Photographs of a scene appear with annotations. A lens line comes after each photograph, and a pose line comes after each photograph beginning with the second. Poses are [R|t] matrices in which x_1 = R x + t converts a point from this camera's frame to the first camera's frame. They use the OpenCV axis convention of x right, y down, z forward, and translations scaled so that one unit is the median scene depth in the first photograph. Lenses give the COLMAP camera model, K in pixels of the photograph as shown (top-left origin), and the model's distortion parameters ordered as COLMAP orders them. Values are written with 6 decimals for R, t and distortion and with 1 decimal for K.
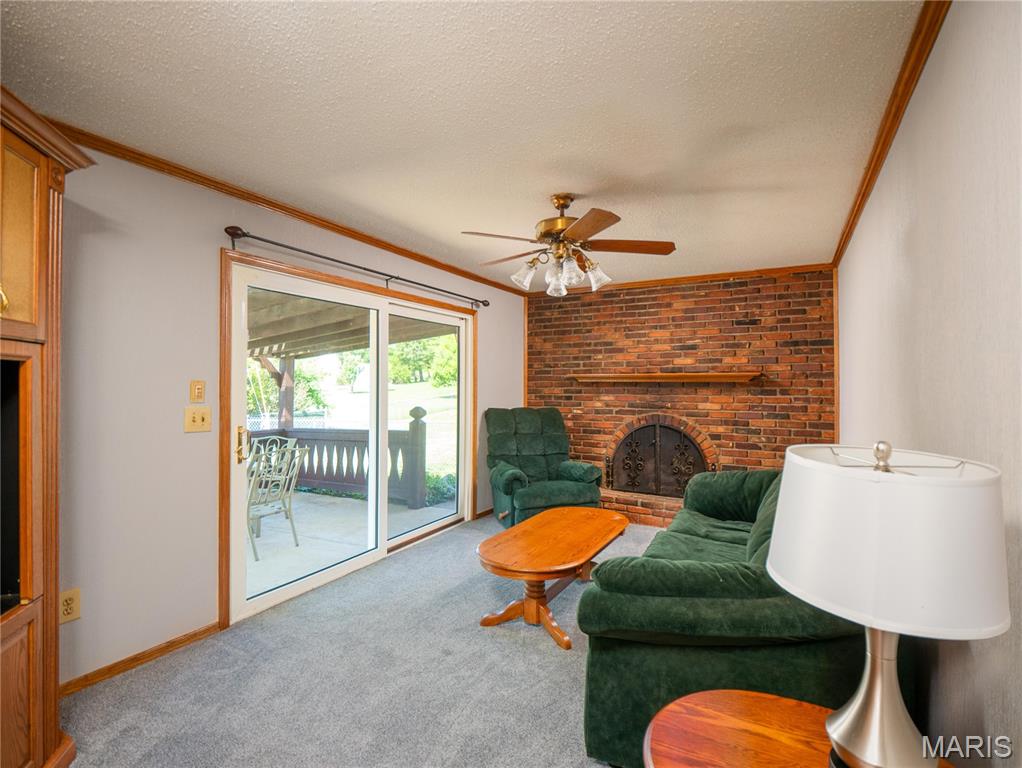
lens RADIAL K [[502.0, 0, 508.2], [0, 502.0, 385.7], [0, 0, 1]] dist [-0.007568, -0.001905]
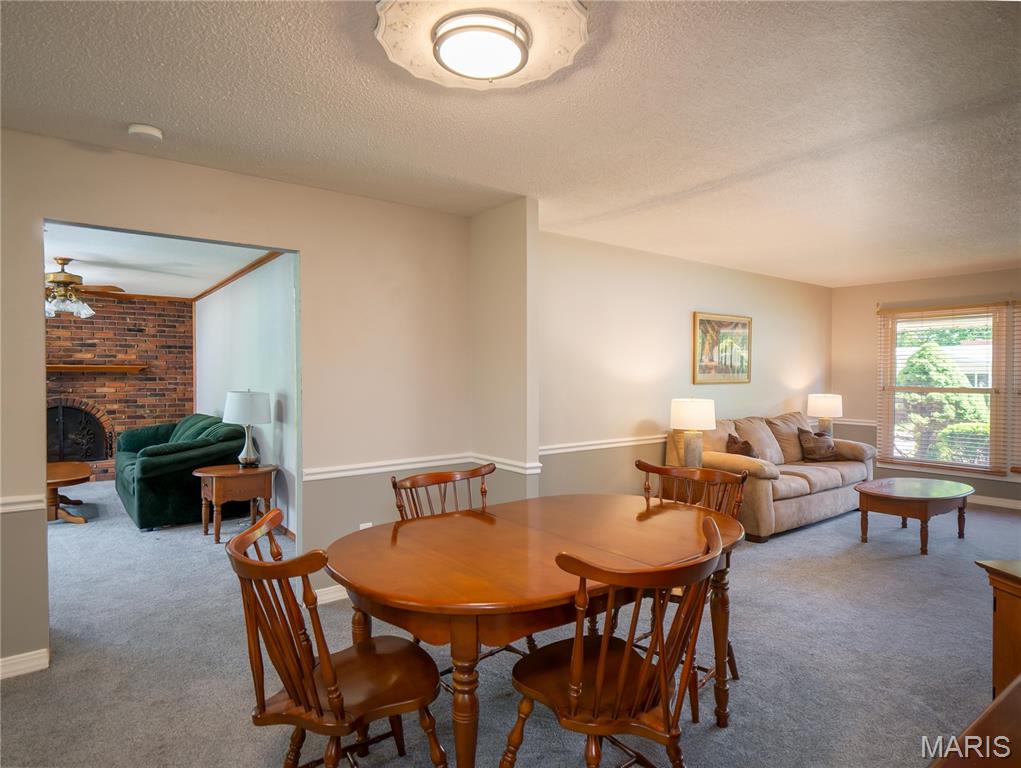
lens RADIAL K [[628.6, 0, 508.7], [0, 628.6, 381.0], [0, 0, 1]] dist [-0.004642, -0.000938]
pose [[0.420437, -0.011921, 0.907243, -0.686425], [-0.003312, 0.999887, 0.014673, -0.011399], [-0.907316, -0.009174, 0.420350, -0.702356]]
